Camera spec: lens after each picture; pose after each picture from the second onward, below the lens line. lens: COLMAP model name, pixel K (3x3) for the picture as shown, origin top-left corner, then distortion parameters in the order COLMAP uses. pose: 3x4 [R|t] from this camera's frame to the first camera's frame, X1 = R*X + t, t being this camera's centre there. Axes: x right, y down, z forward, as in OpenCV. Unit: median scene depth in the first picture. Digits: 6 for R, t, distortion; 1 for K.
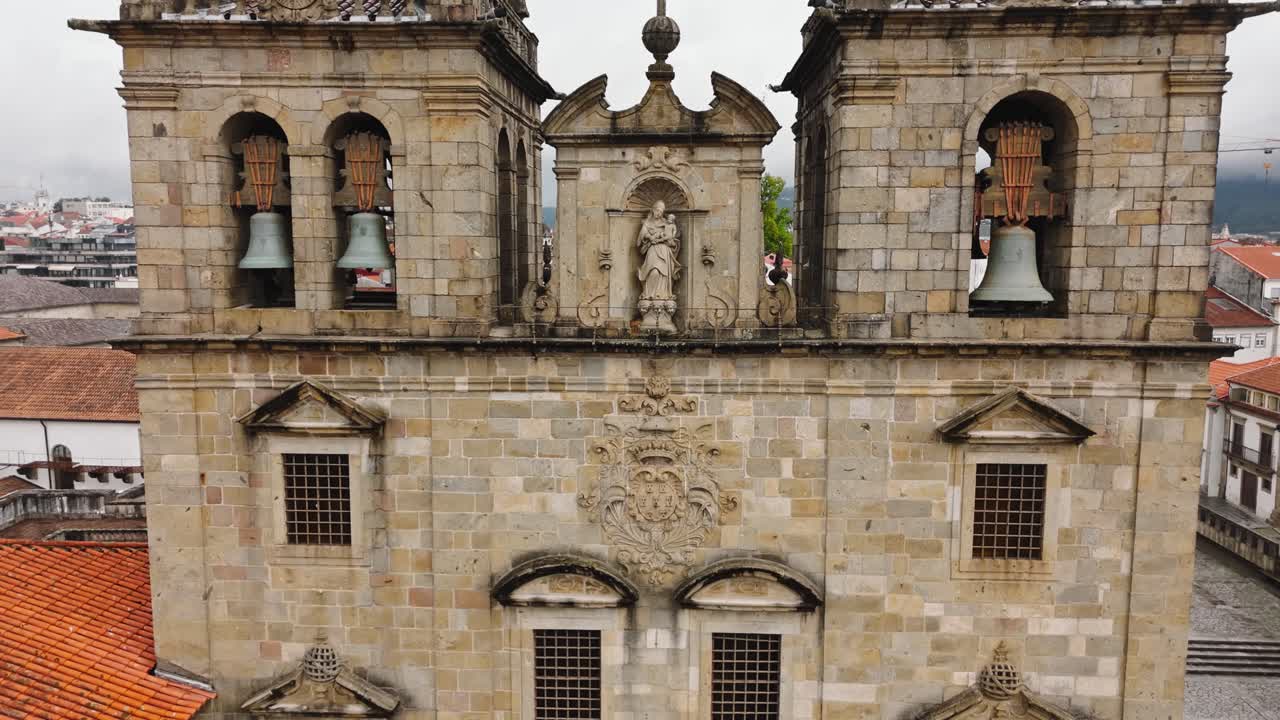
lens RADIAL K [[918.9, 0, 638.1], [0, 918.9, 352.3], [0, 0, 1]] dist [0.064268, -0.017843]
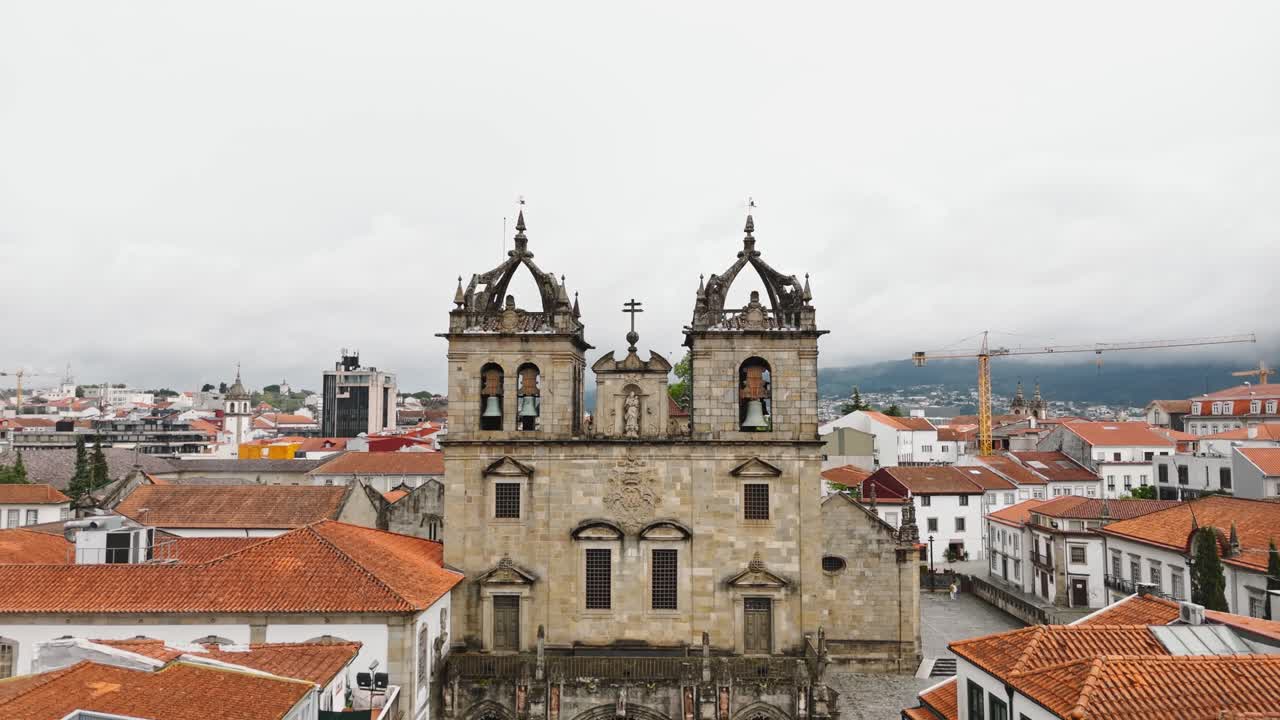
lens RADIAL K [[918.9, 0, 640.9], [0, 918.9, 358.4], [0, 0, 1]] dist [0.064268, -0.017843]
pose [[0.999946, -0.000795, 0.010362, 0.019944], [0.002733, 0.982090, -0.188394, 0.265522], [-0.010026, 0.188413, 0.982039, -1.784663]]
